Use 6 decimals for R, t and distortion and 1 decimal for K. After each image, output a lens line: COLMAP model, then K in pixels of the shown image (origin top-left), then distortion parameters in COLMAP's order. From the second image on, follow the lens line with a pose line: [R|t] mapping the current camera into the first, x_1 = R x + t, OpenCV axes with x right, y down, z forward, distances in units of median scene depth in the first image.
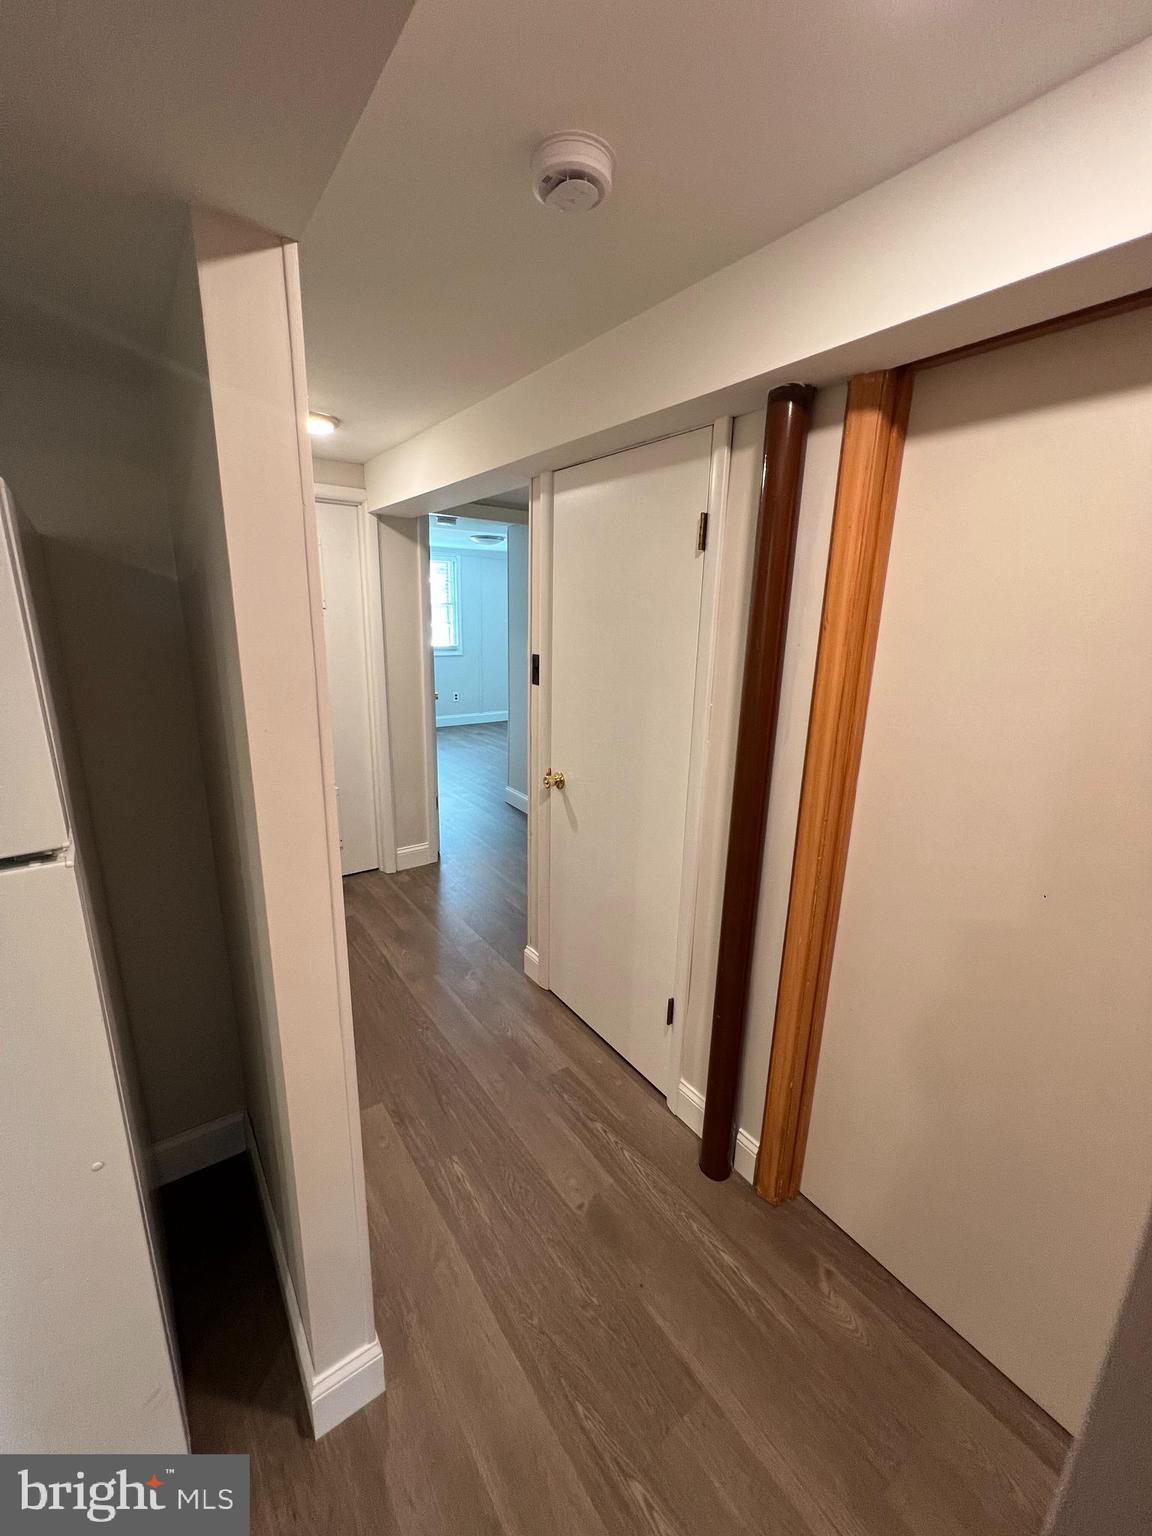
lens RADIAL K [[611.4, 0, 576.0], [0, 611.4, 768.0], [0, 0, 1]] dist [-0.002599, 0.000483]
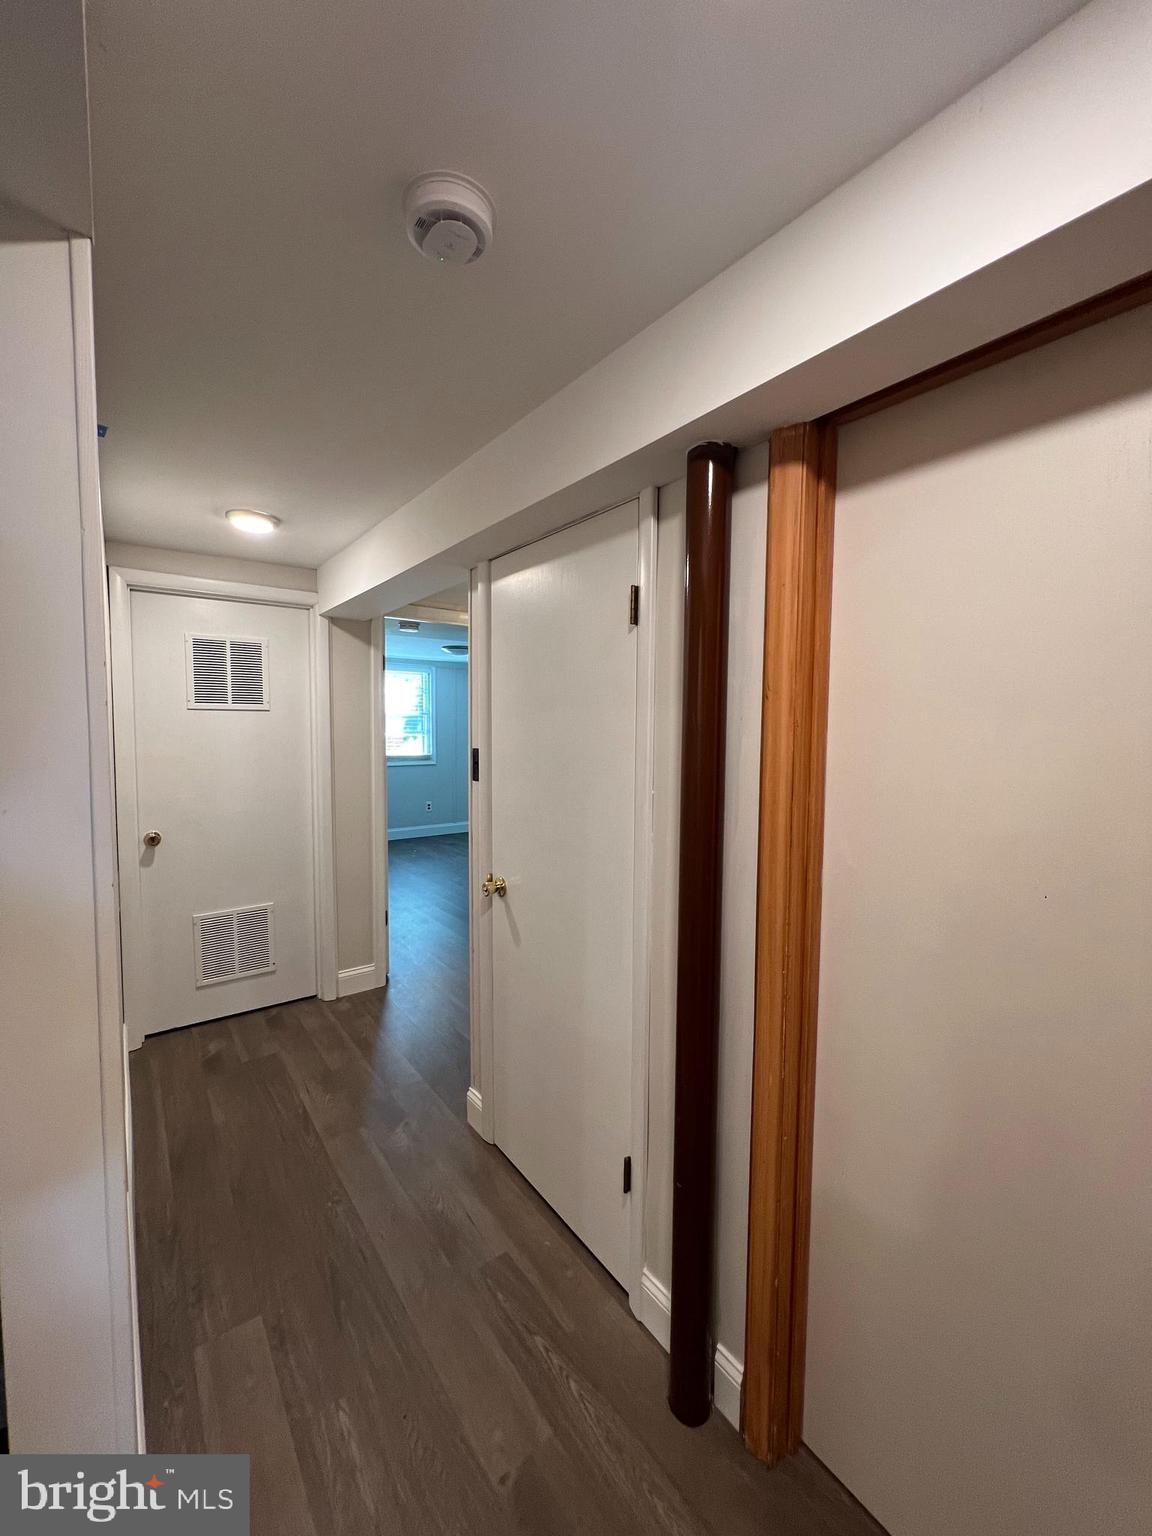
lens RADIAL K [[613.8, 0, 577.0], [0, 613.8, 769.2], [0, 0, 1]] dist [-0.002721, 0.000456]
pose [[0.999622, -0.016922, 0.021660, 0.088897], [0.020521, 0.983721, -0.178525, 0.017812], [-0.018287, 0.178902, 0.983697, 0.124713]]
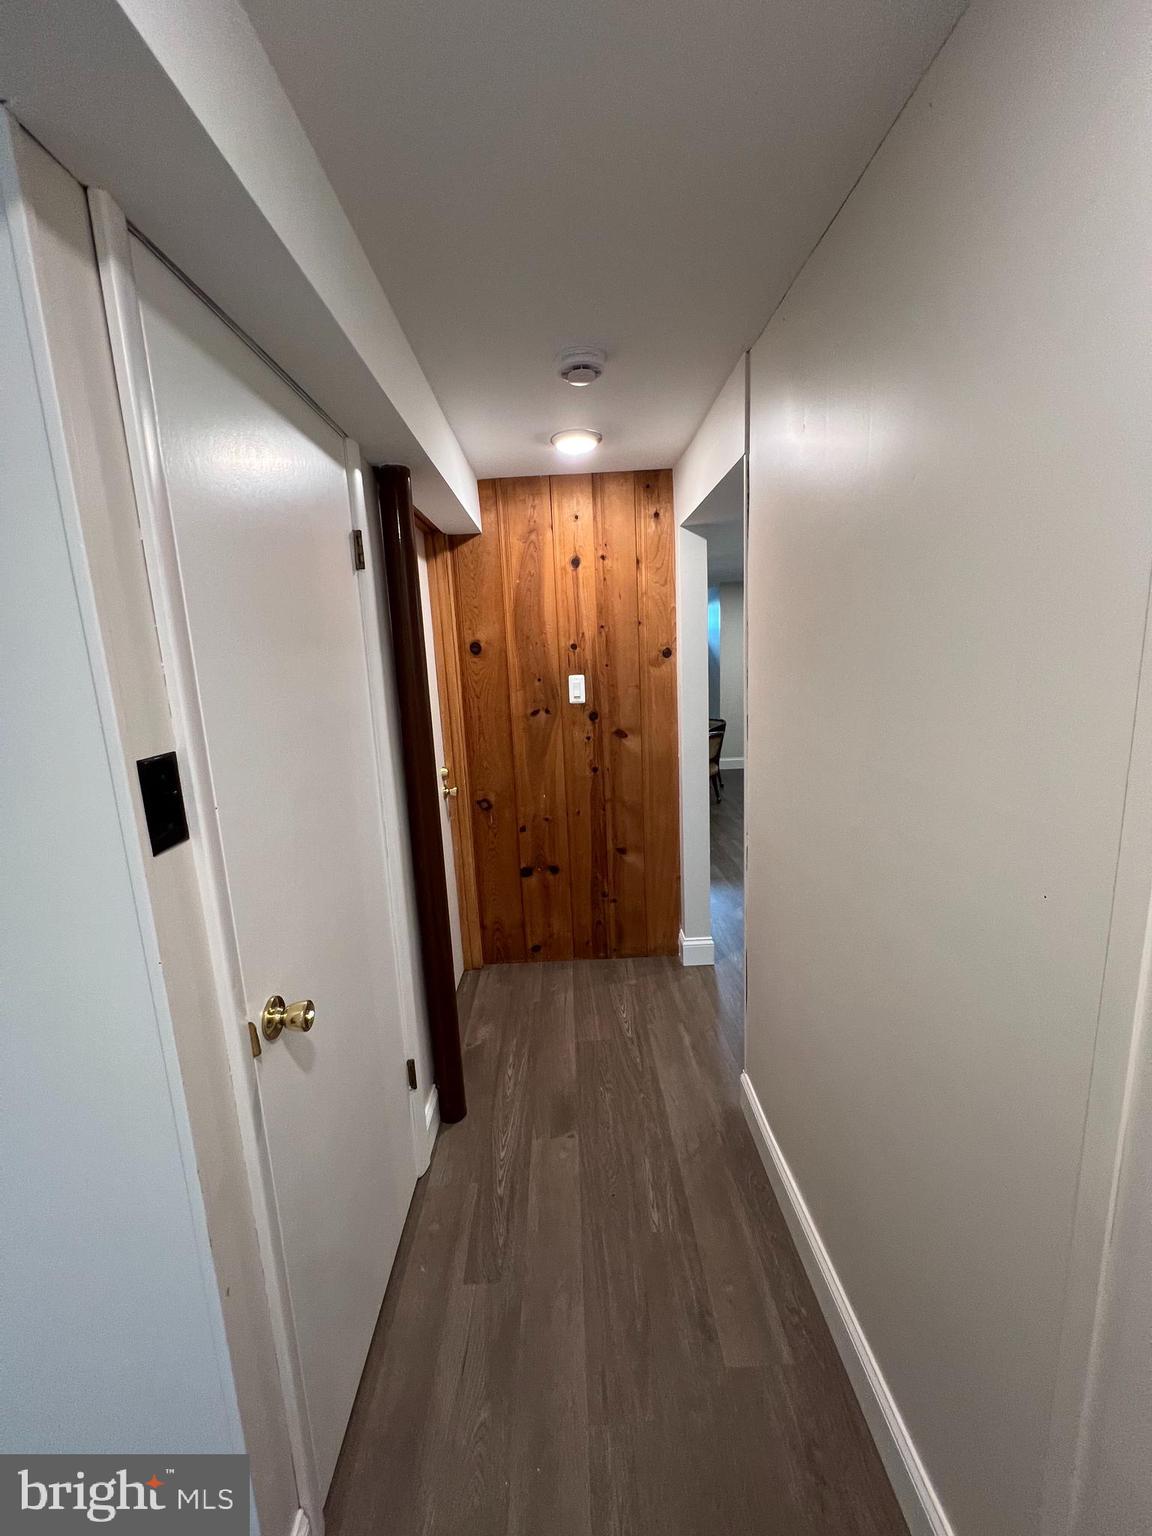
lens RADIAL K [[611.4, 0, 576.0], [0, 611.4, 768.0], [0, 0, 1]] dist [-0.002599, 0.000483]
pose [[-0.826365, -0.088222, 0.556181, -0.565086], [0.163723, 0.907351, 0.387182, -0.358373], [-0.538810, 0.411013, -0.735359, 1.501734]]
